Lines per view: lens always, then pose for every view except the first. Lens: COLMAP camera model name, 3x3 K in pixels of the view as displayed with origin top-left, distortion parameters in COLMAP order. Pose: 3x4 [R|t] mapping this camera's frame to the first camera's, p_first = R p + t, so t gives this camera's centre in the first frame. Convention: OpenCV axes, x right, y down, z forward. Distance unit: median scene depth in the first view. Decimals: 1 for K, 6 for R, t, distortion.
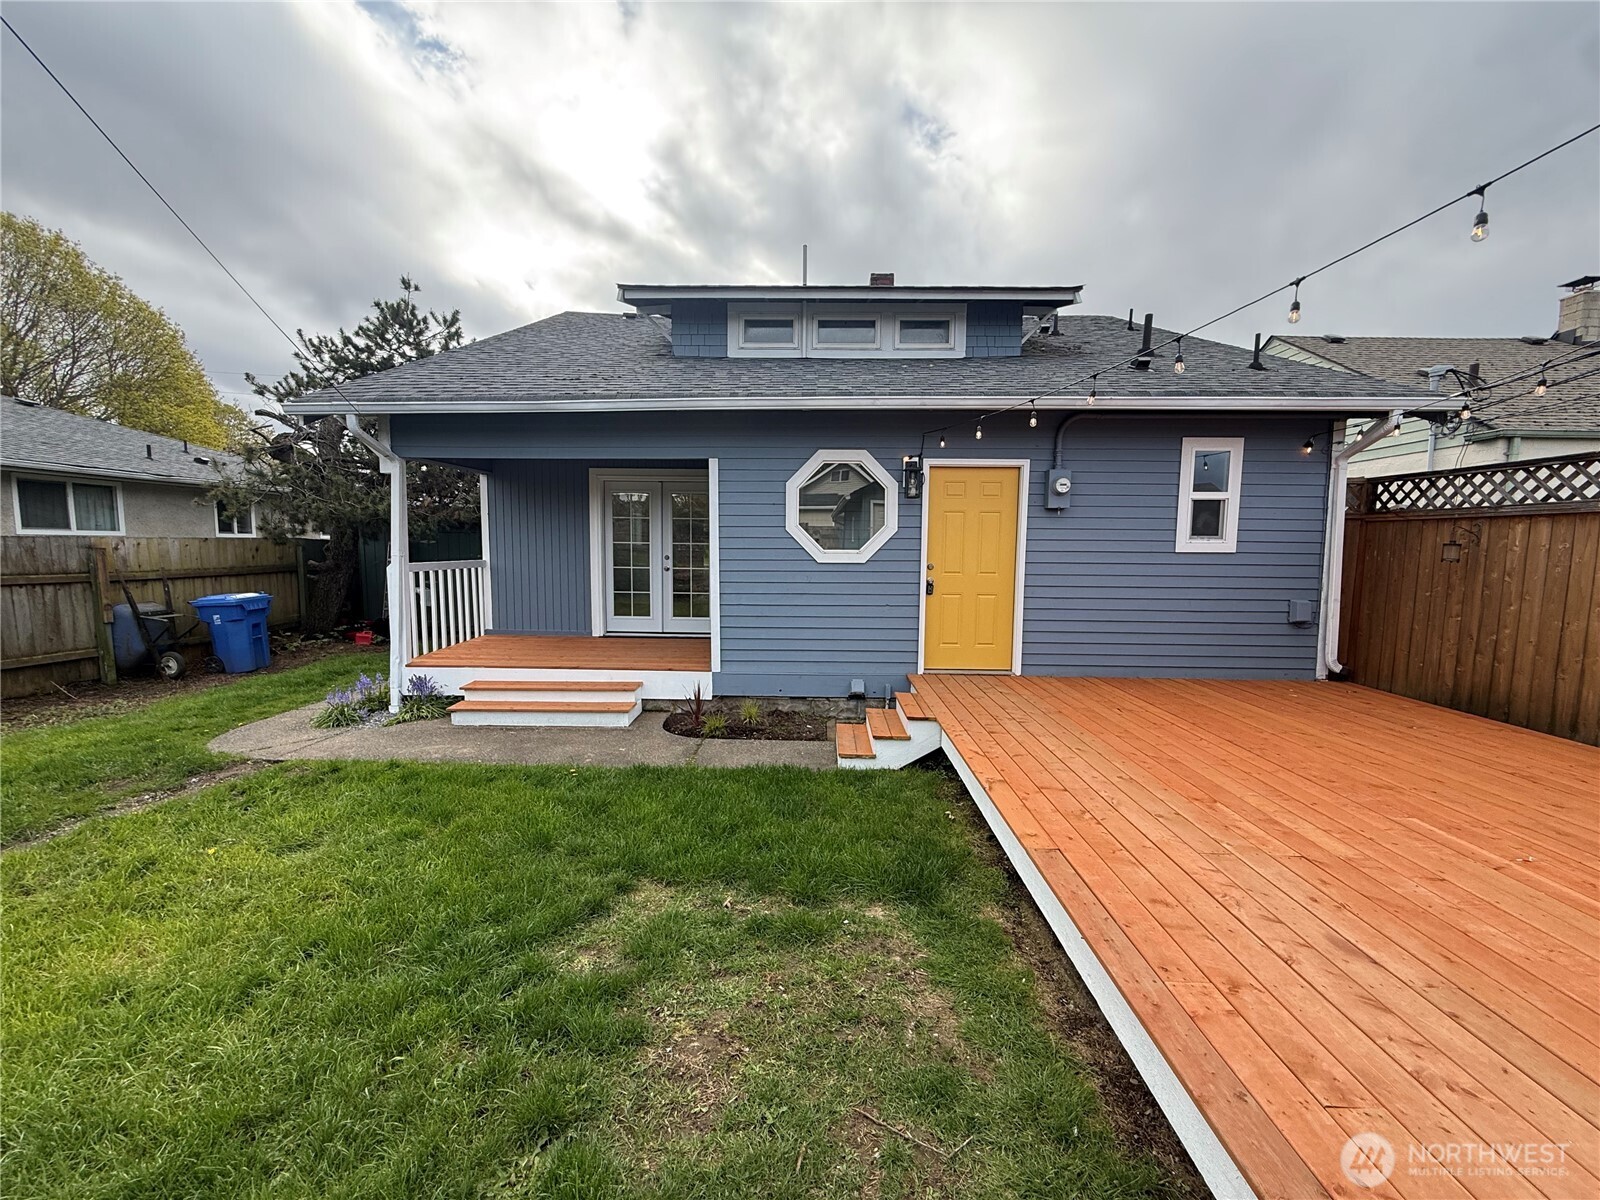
lens RADIAL K [[653.0, 0, 800.0], [0, 653.0, 600.0], [0, 0, 1]] dist [0.001126, 0.000044]
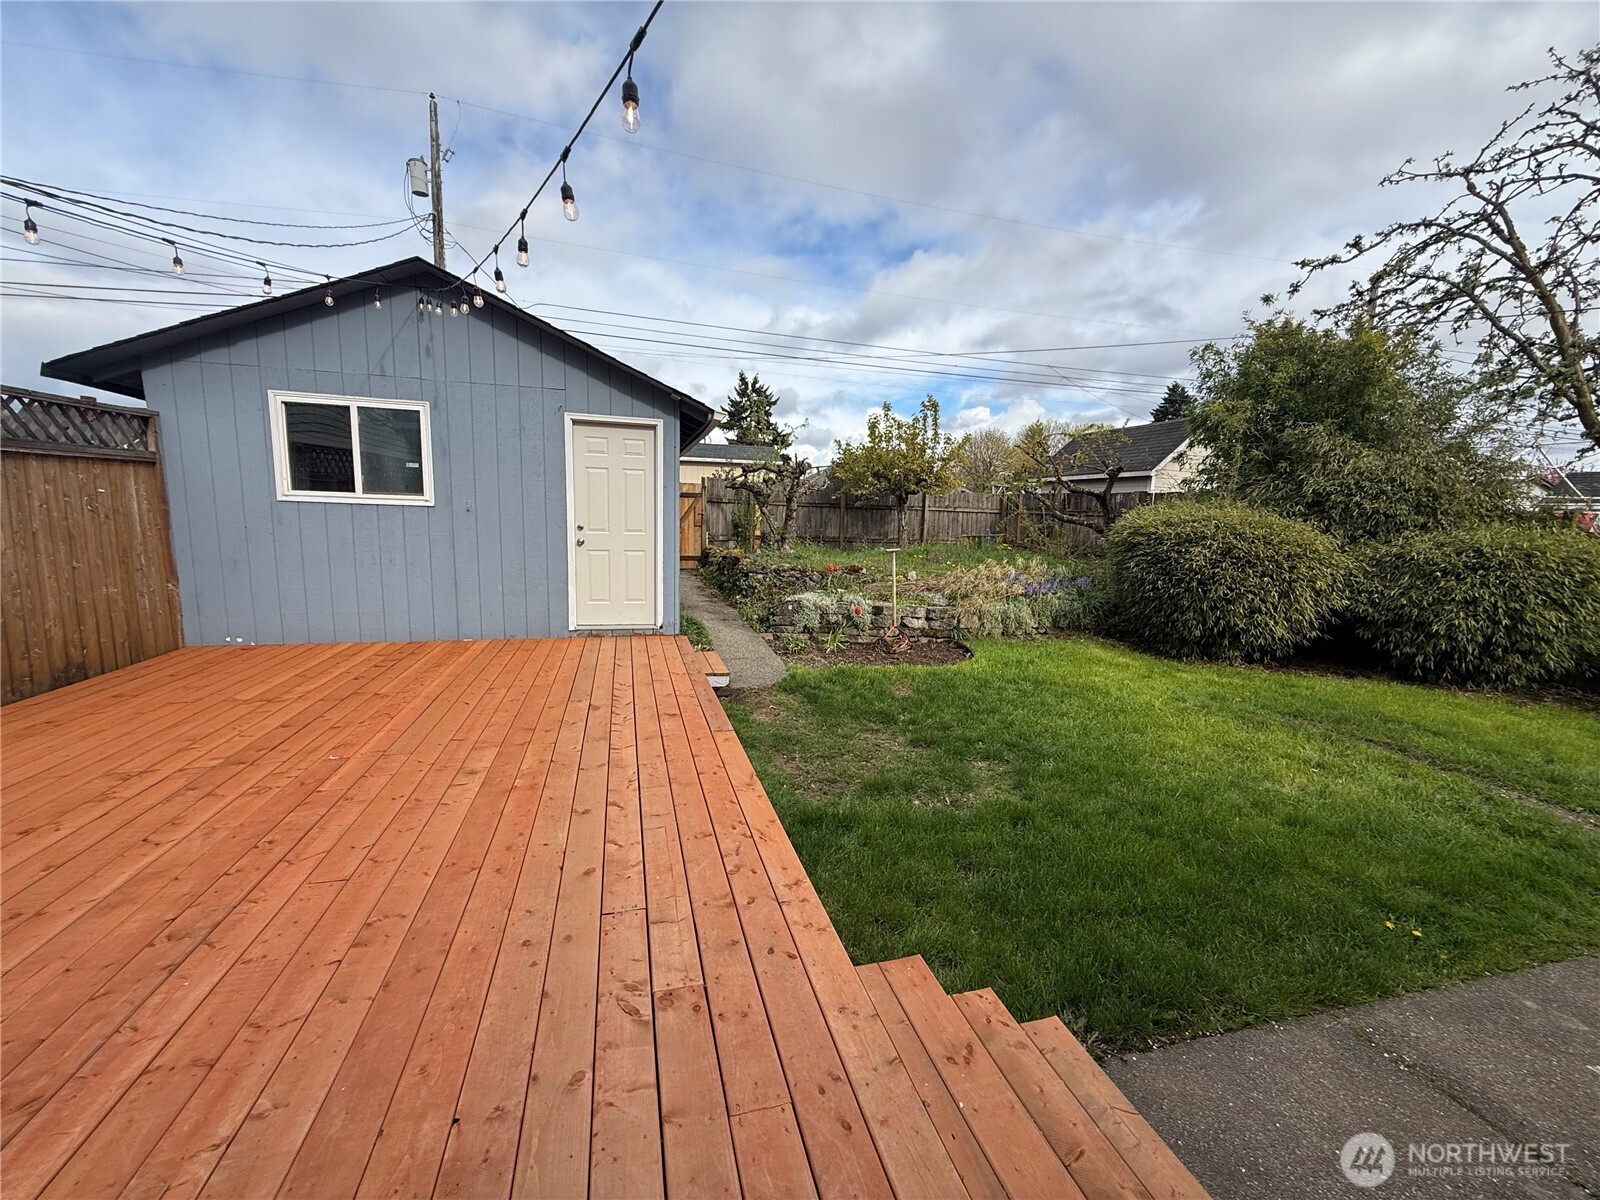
lens RADIAL K [[638.3, 0, 800.0], [0, 638.3, 600.0], [0, 0, 1]] dist [0.000357, 0.000286]
pose [[-0.954259, -0.003626, -0.298961, 0.302523], [-0.069525, 0.975207, 0.210090, -0.098860], [0.290787, 0.221266, -0.930852, 1.100891]]
